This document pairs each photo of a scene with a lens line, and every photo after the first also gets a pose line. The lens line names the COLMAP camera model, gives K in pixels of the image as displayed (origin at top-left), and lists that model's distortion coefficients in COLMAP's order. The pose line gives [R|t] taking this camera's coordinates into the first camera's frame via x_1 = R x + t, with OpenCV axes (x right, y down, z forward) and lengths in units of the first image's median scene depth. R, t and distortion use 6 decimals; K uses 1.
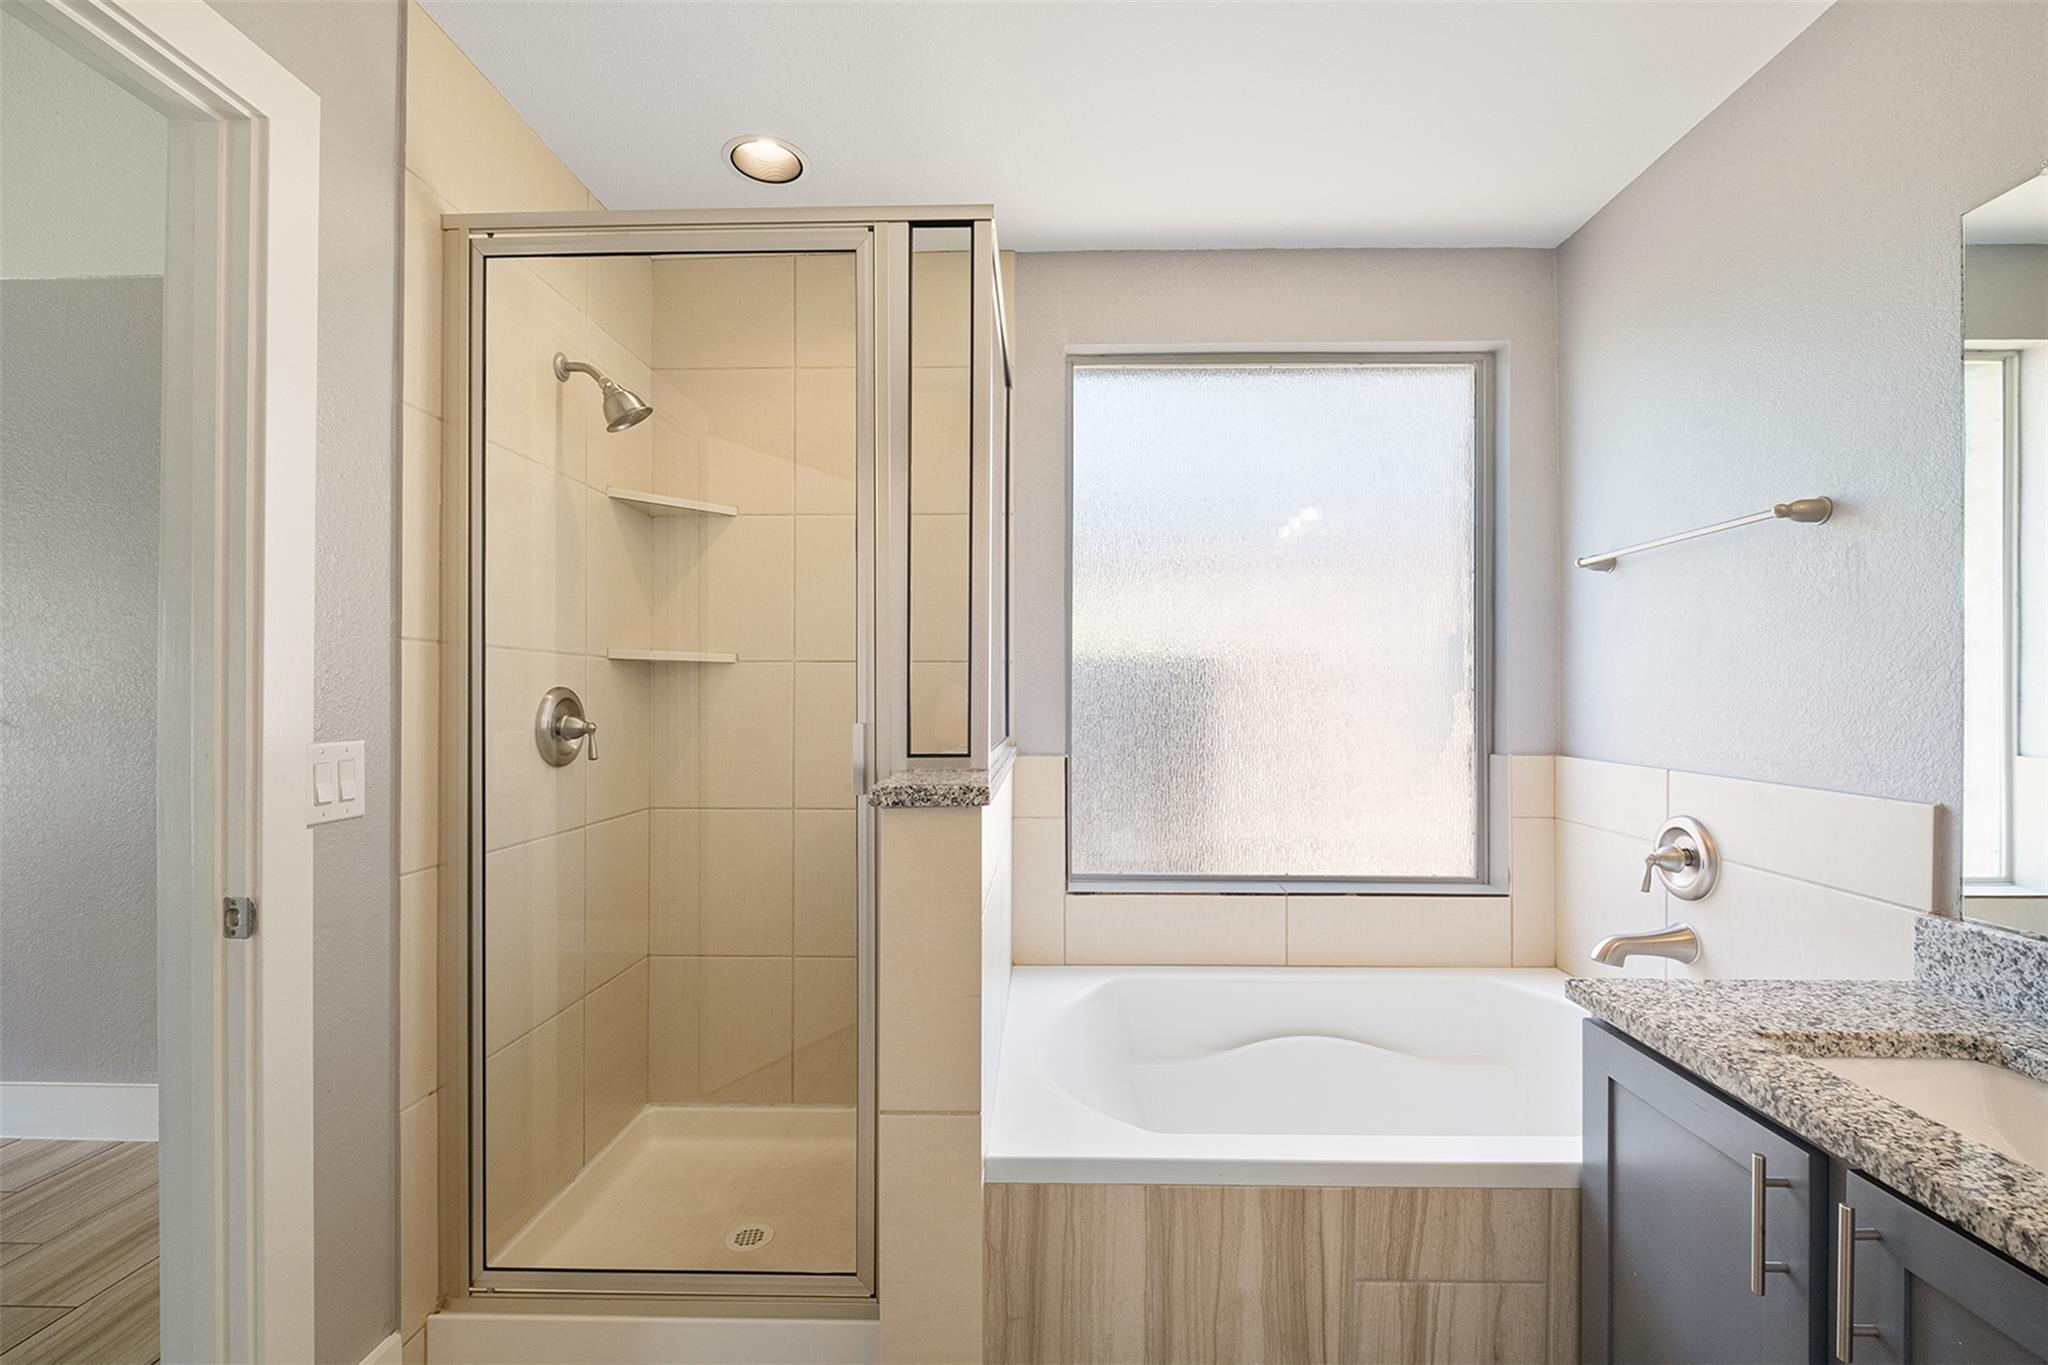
lens RADIAL K [[903.3, 0, 1024.0], [0, 903.3, 682.5], [0, 0, 1]] dist [-0.001952, -0.000817]
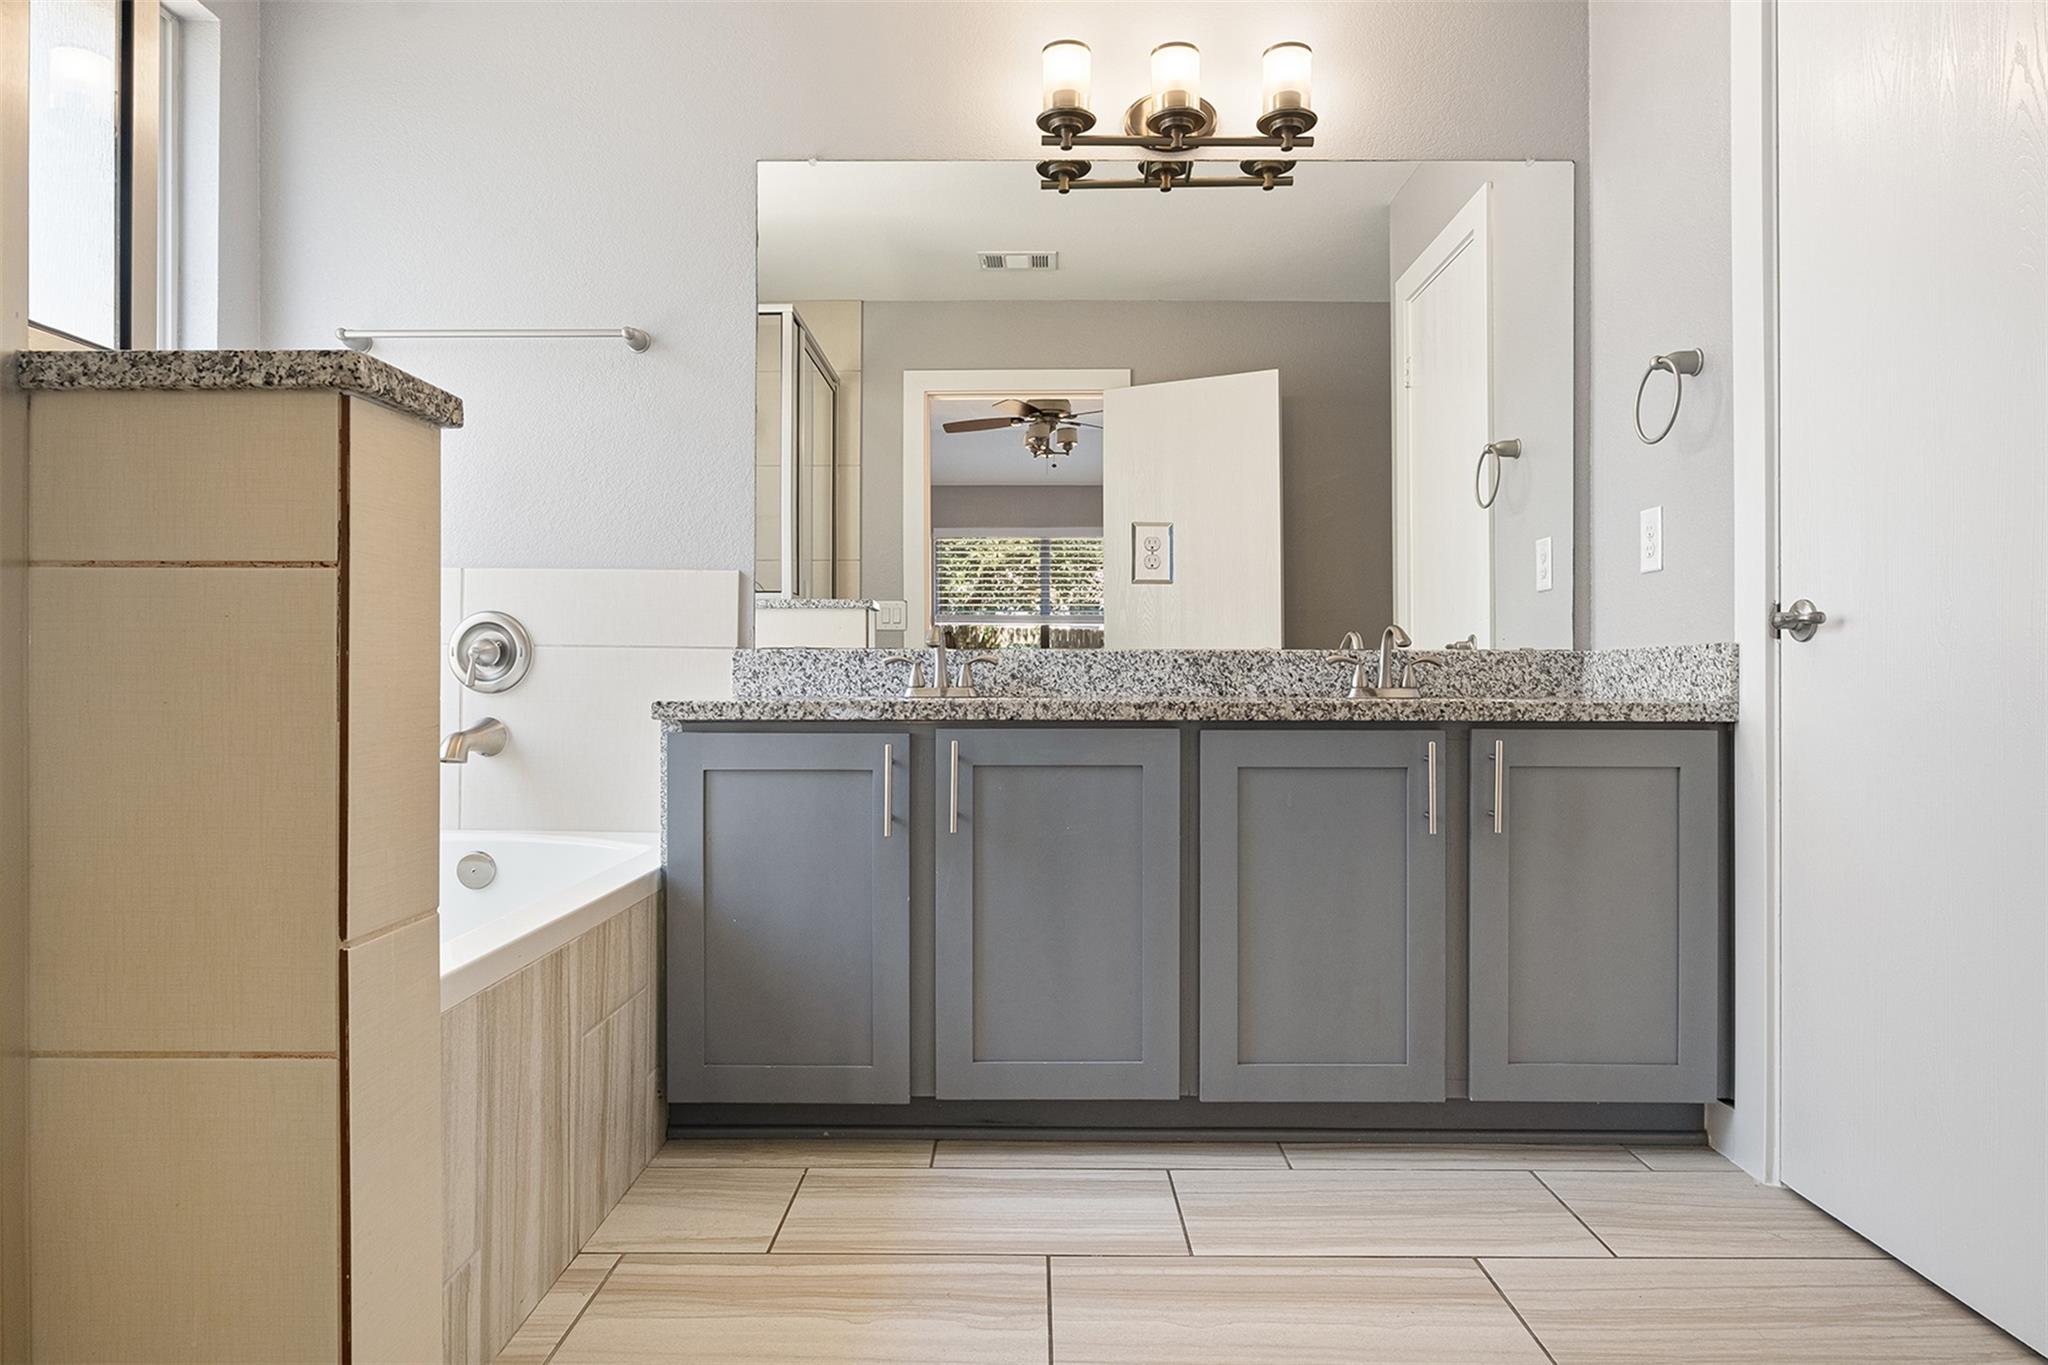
lens RADIAL K [[1198.0, 0, 1024.0], [0, 1198.0, 682.5], [0, 0, 1]] dist [0.000127, 0.000283]
pose [[-0.019394, 0.000935, 0.999811, -0.886810], [-0.013782, 0.999904, -0.001202, 0.315794], [-0.999717, -0.013803, -0.019379, 0.611643]]
